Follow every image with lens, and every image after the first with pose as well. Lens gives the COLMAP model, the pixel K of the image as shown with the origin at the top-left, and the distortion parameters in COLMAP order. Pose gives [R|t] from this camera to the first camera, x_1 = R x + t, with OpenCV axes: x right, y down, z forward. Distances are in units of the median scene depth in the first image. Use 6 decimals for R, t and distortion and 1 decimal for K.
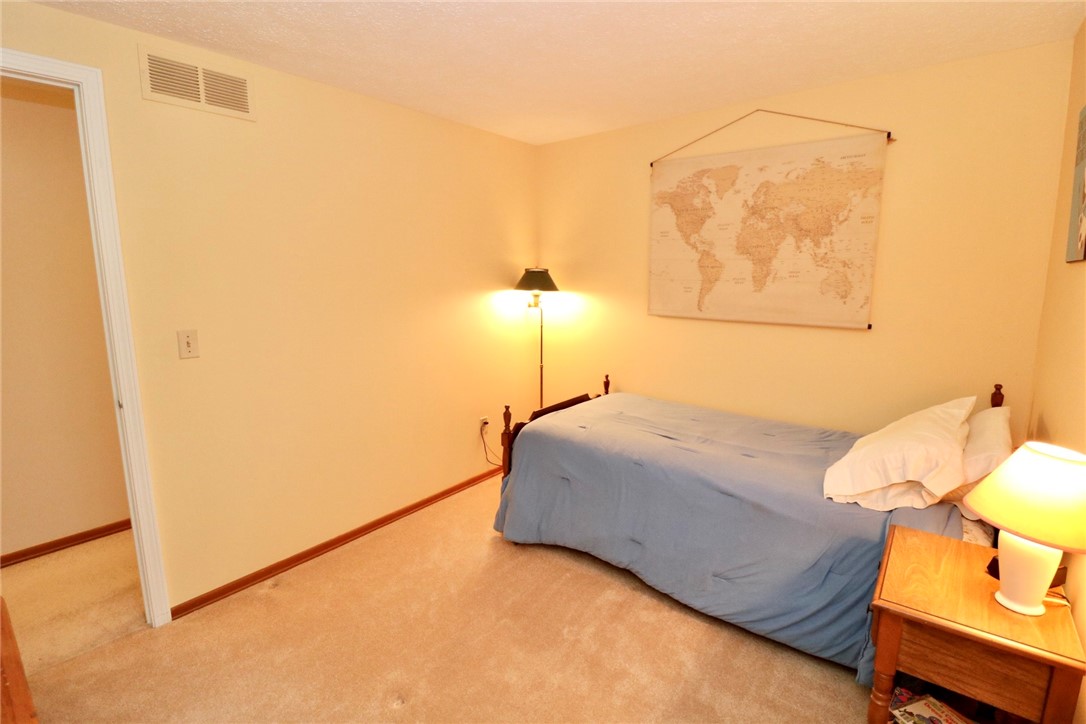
lens RADIAL K [[501.0, 0, 546.0], [0, 501.0, 351.7], [0, 0, 1]] dist [-0.002917, -0.011839]
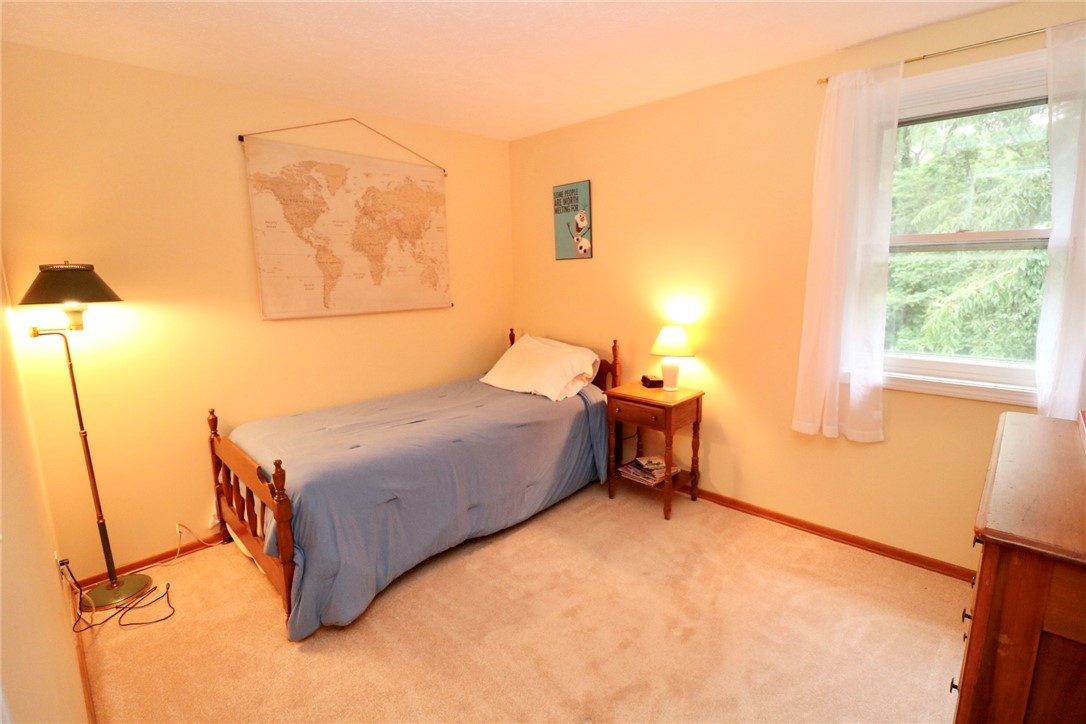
lens RADIAL K [[501.0, 0, 546.0], [0, 501.0, 351.7], [0, 0, 1]] dist [-0.002917, -0.011839]
pose [[0.097248, -0.159513, 0.982394, -0.673346], [0.175634, 0.974332, 0.140818, -0.066889], [-0.979641, 0.158847, 0.122768, 0.523614]]
